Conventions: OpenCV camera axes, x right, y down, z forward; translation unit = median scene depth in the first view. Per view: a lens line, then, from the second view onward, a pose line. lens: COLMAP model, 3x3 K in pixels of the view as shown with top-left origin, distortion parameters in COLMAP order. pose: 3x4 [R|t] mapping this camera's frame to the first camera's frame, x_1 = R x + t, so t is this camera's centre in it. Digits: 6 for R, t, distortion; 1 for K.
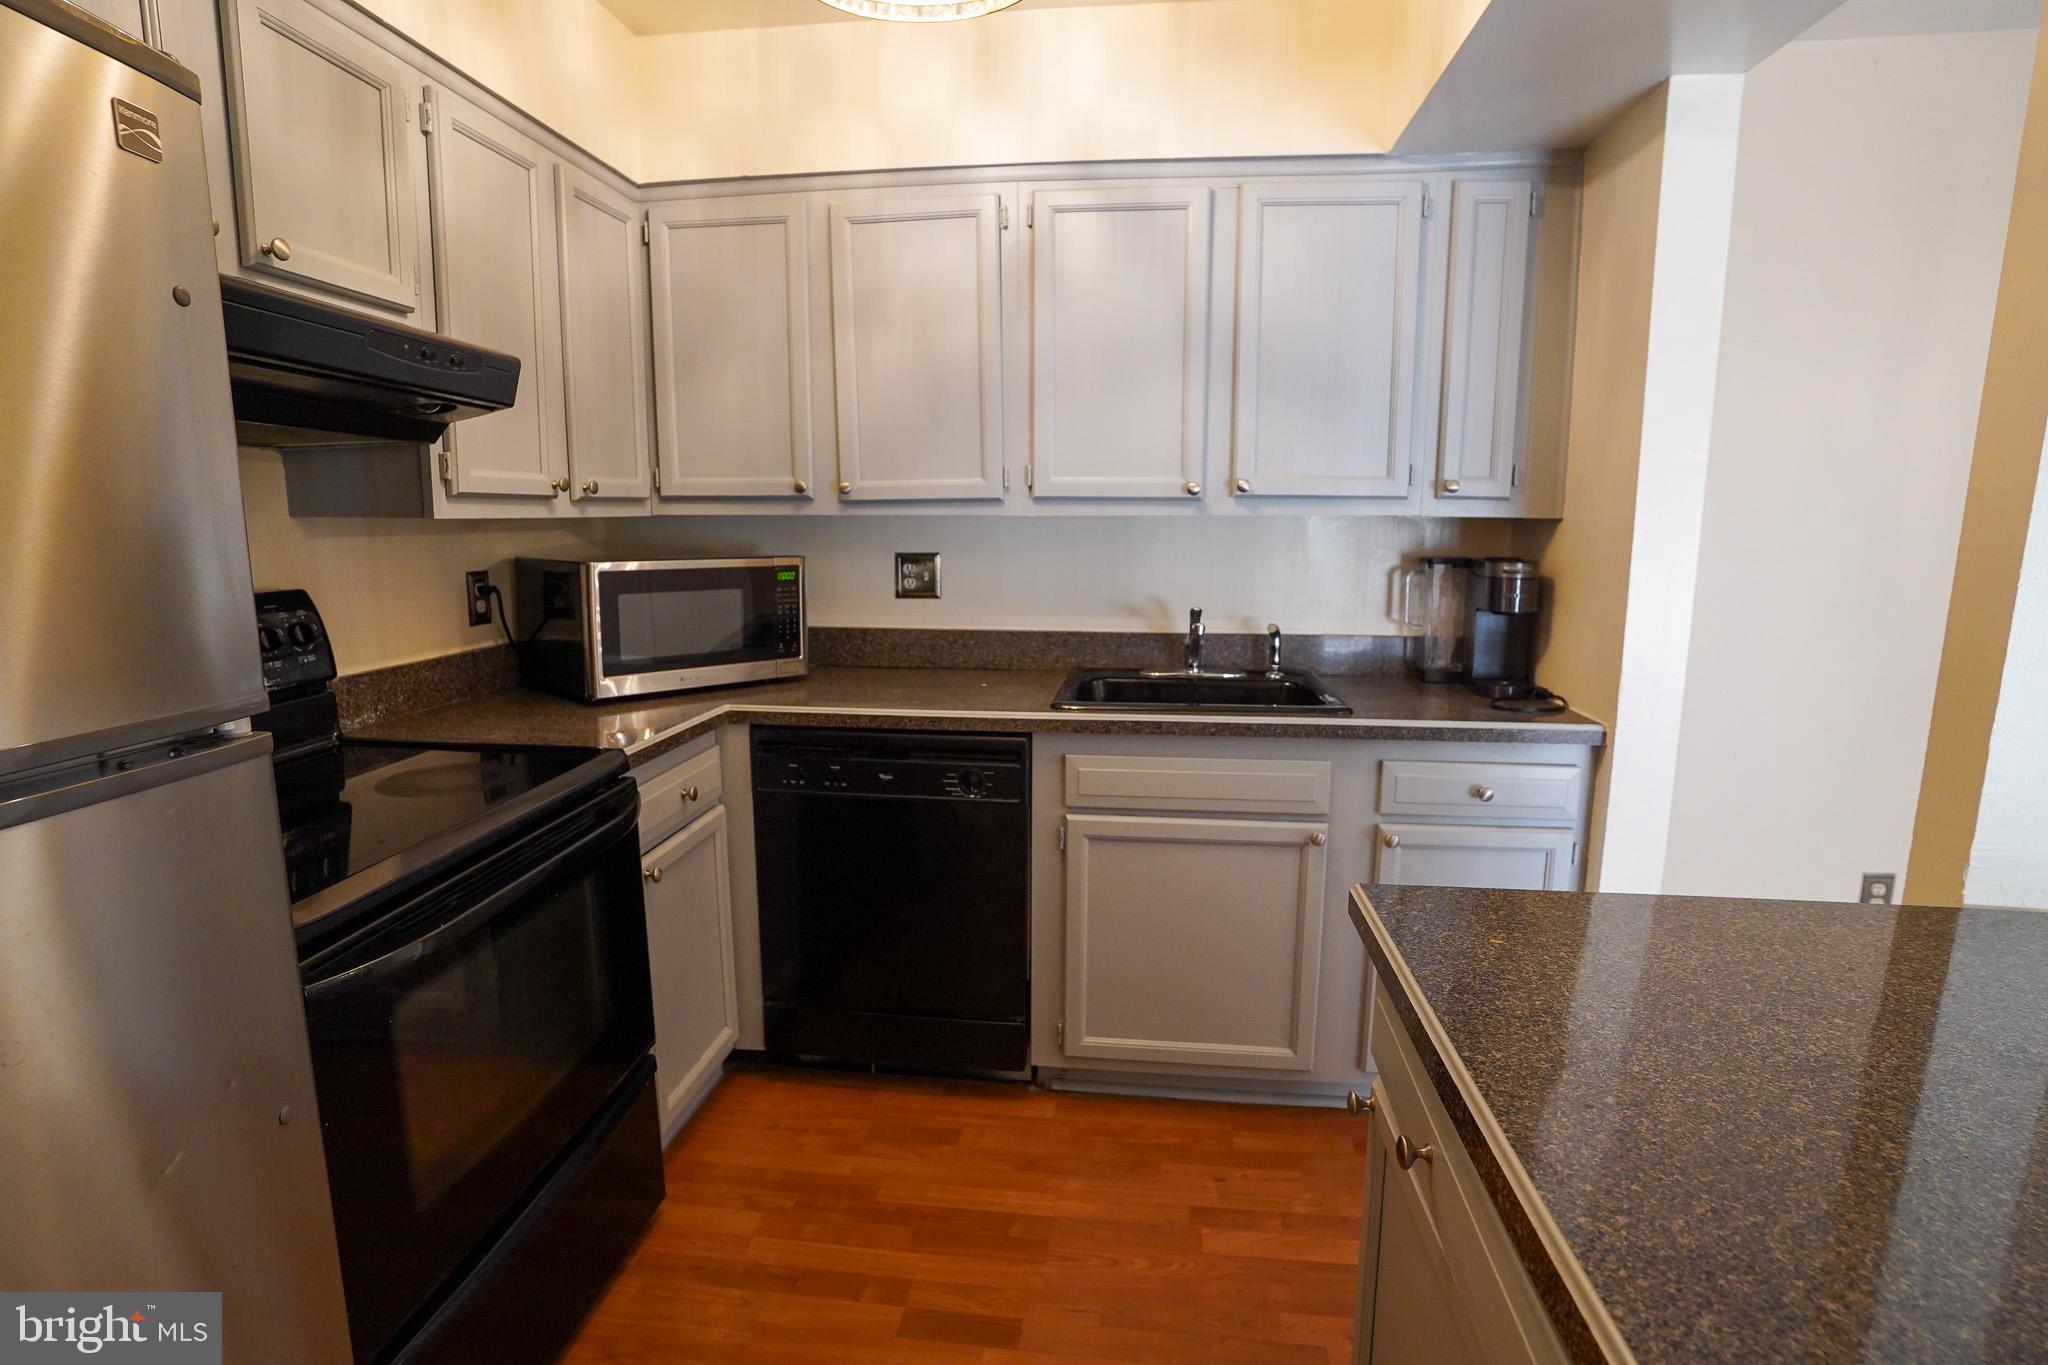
lens RADIAL K [[1012.1, 0, 1019.7], [0, 1012.1, 671.2], [0, 0, 1]] dist [-0.072401, 0.031940]
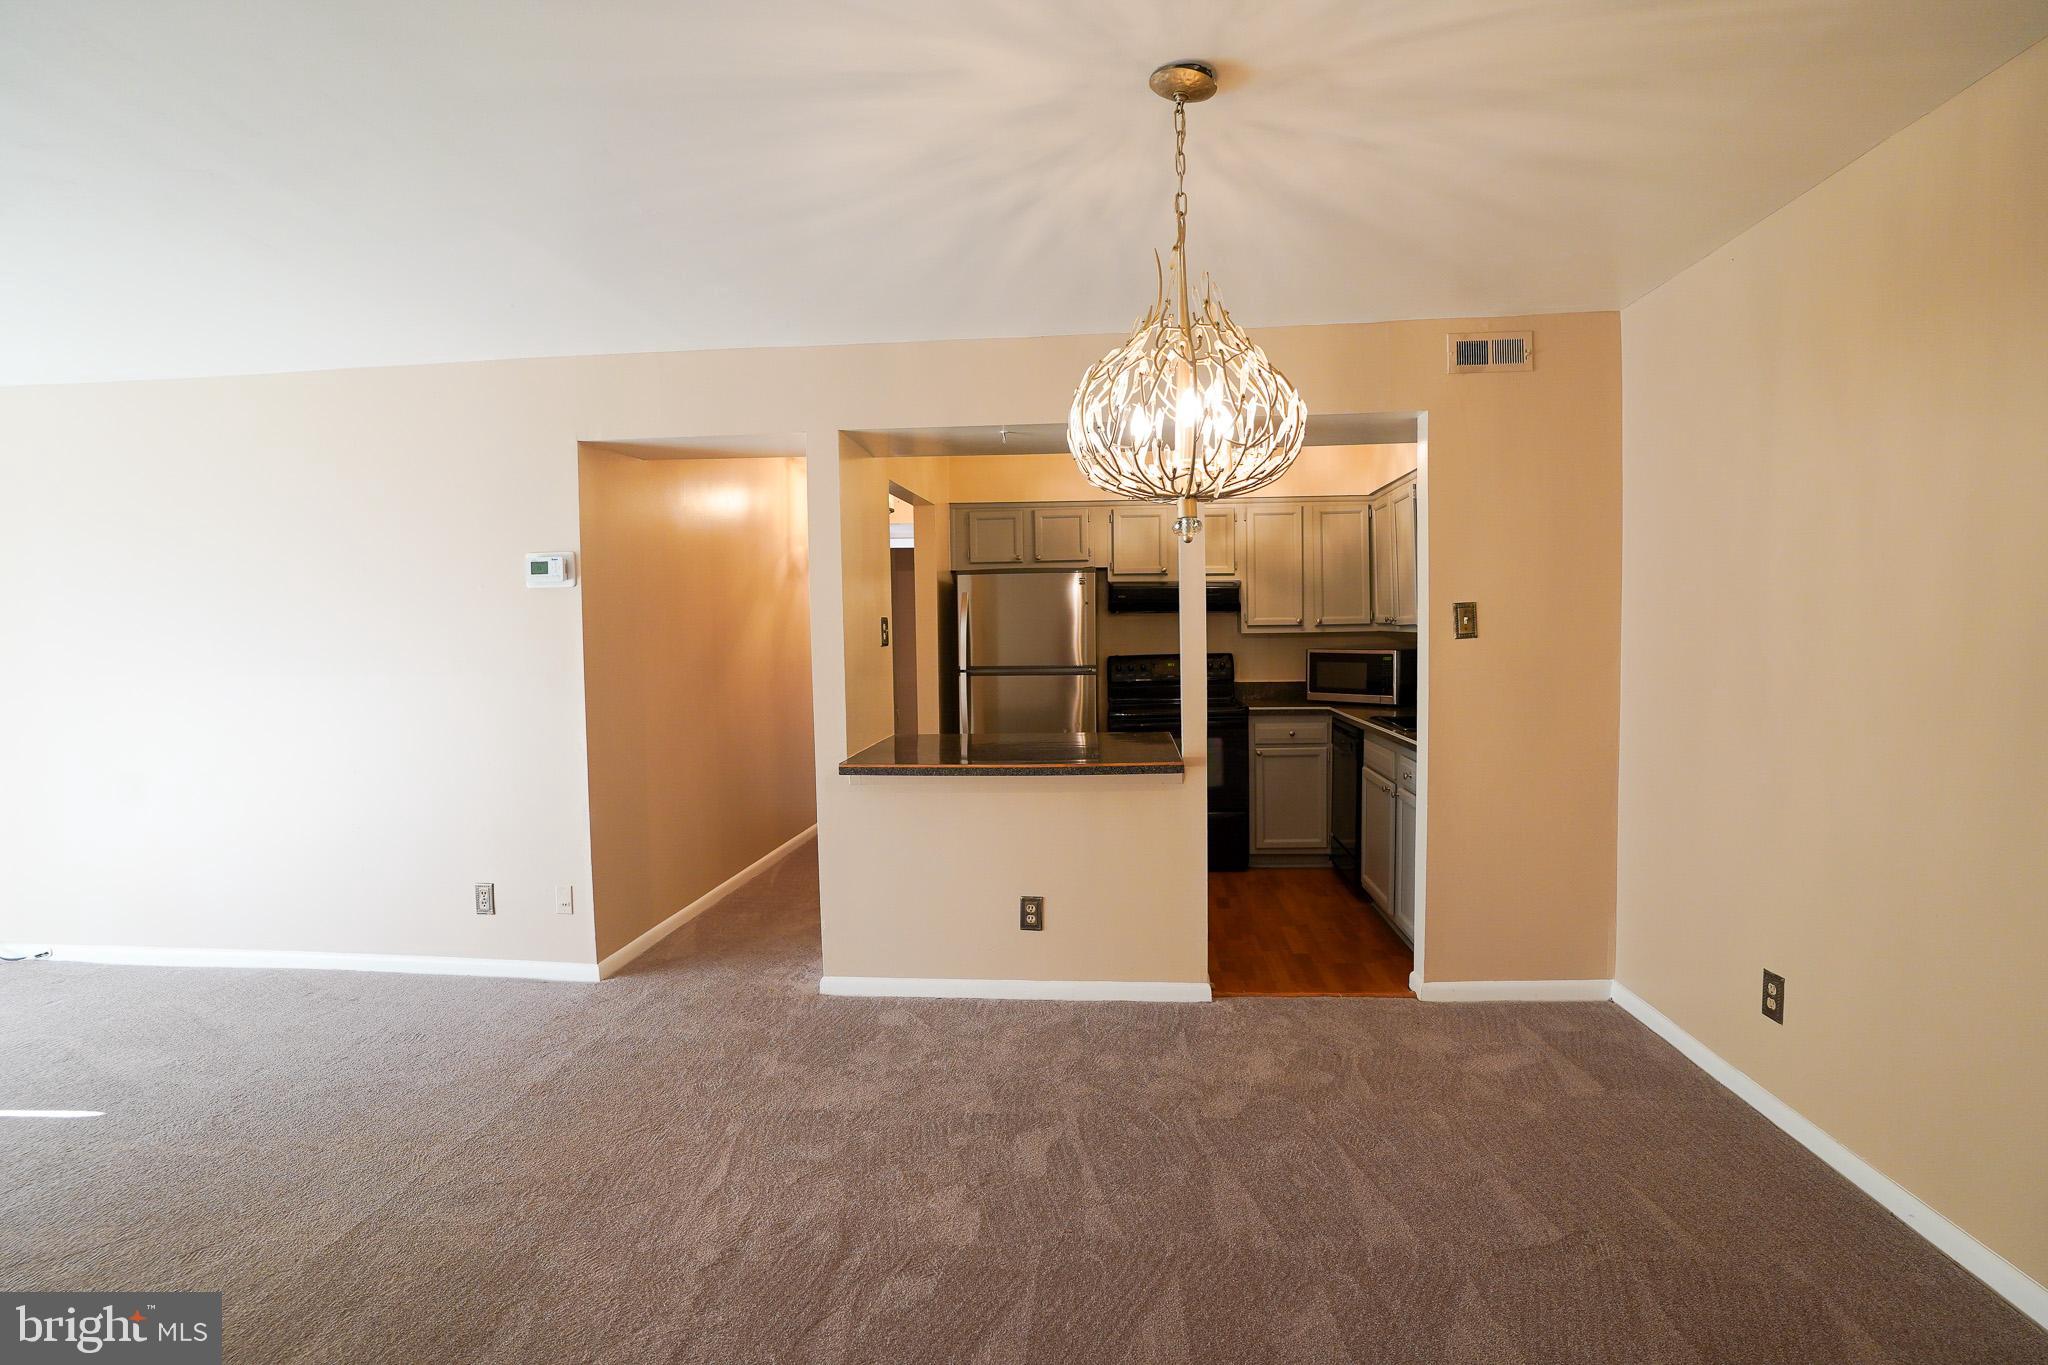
lens RADIAL K [[1012.1, 0, 1028.0], [0, 1012.1, 681.0], [0, 0, 1]] dist [-0.072401, 0.031940]
pose [[0.020088, 0.050214, -0.998536, 2.107696], [-0.136641, 0.989505, 0.047011, -0.044294], [0.990417, 0.135497, 0.026739, 0.171943]]
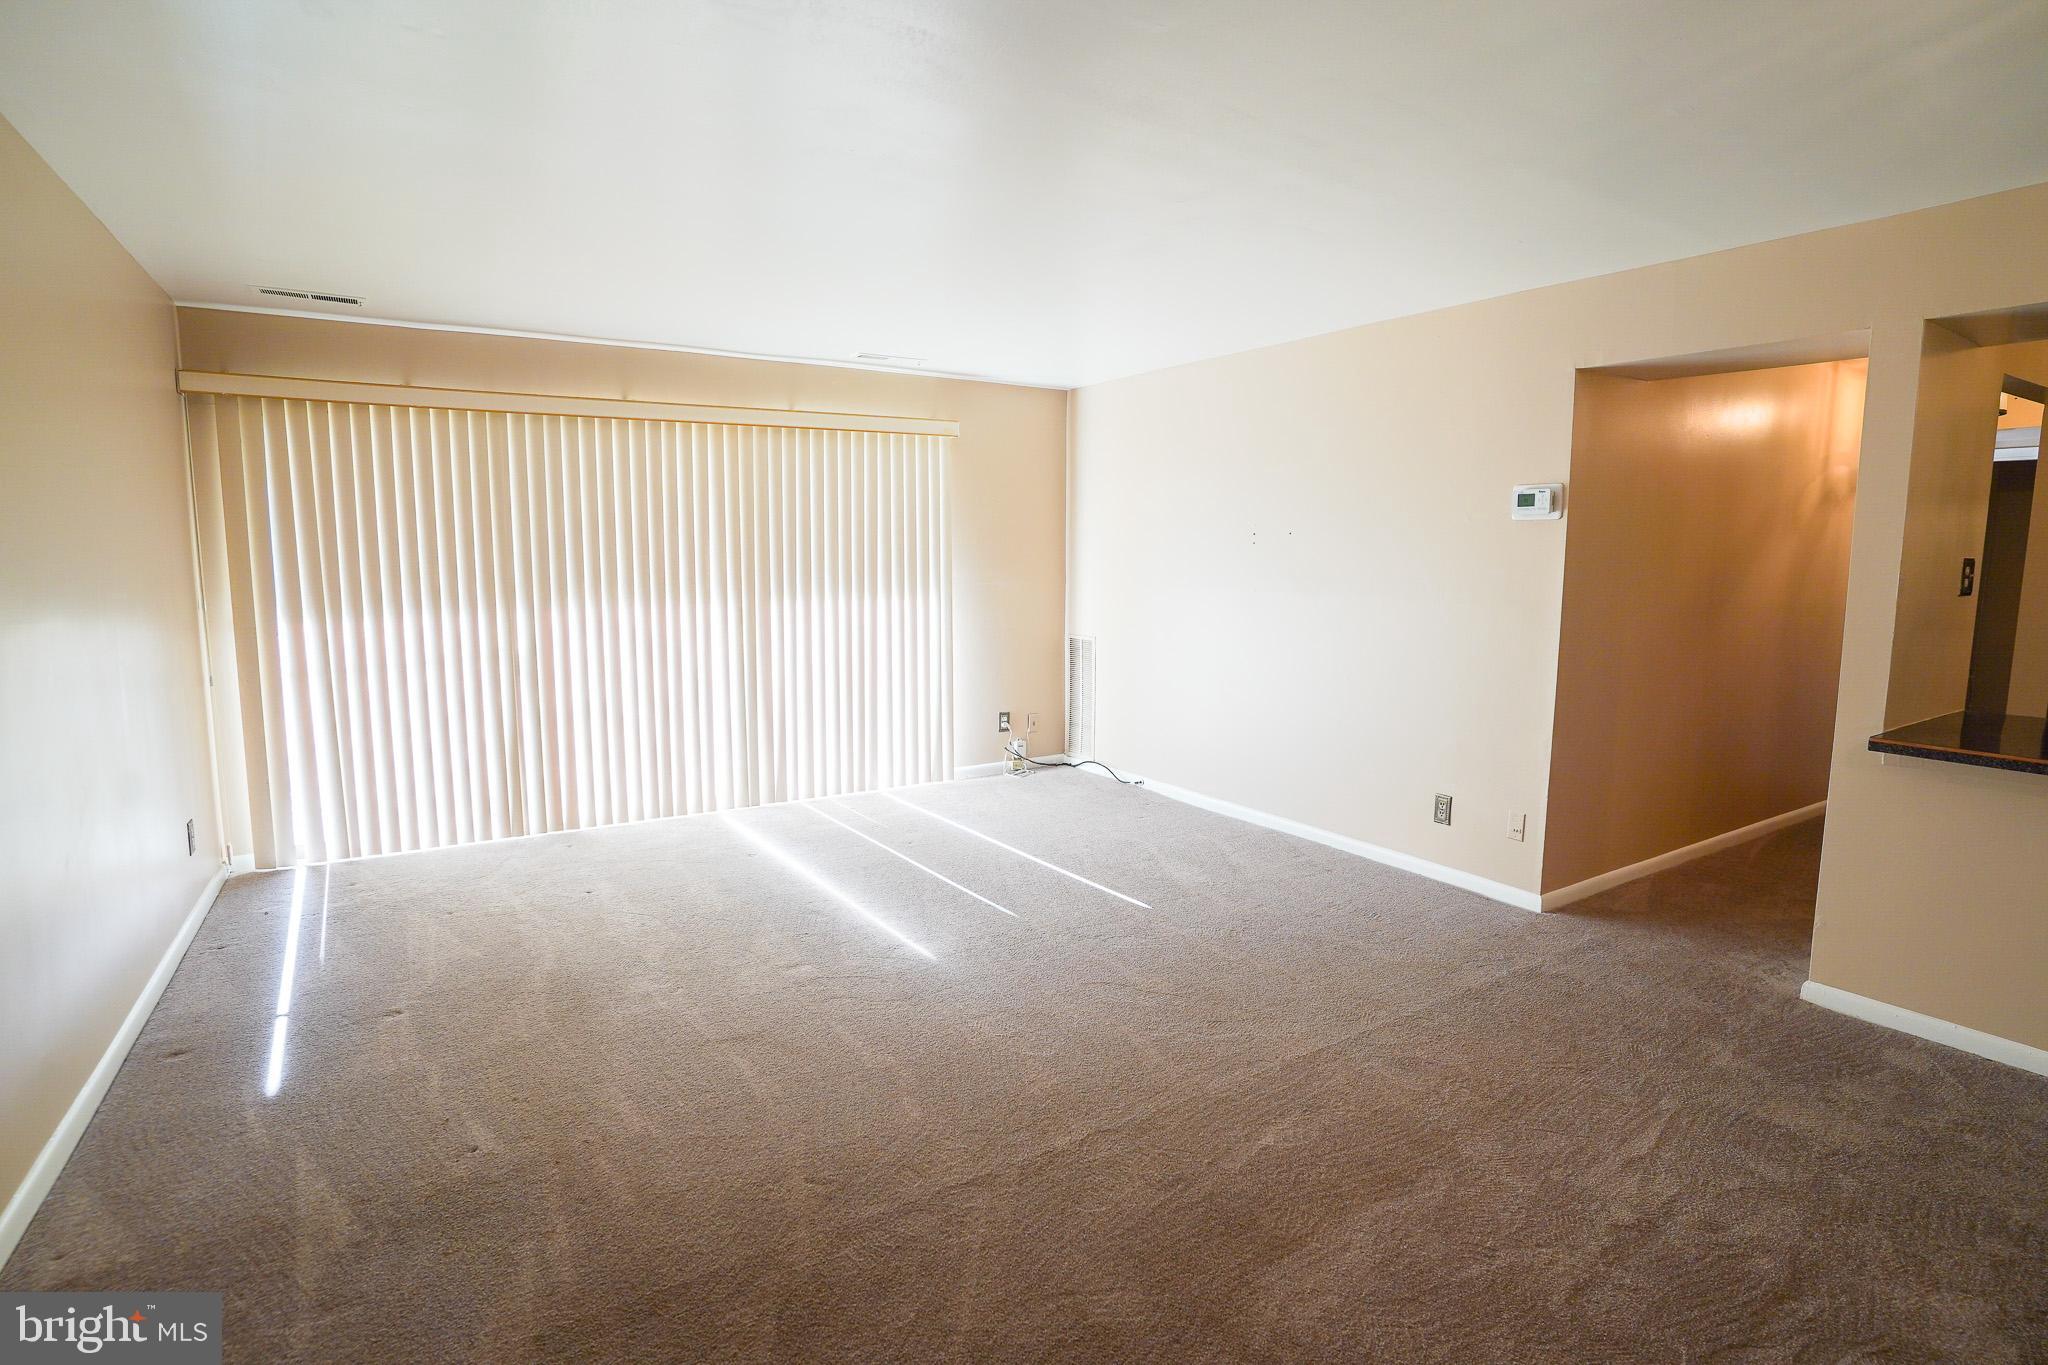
lens RADIAL K [[1012.1, 0, 1015.9], [0, 1012.1, 674.7], [0, 0, 1]] dist [-0.072401, 0.031940]
pose [[-0.777872, 0.067246, -0.624815, 2.166659], [-0.102917, 0.967202, 0.232223, -0.056995], [0.619938, 0.244944, -0.745439, 0.174114]]
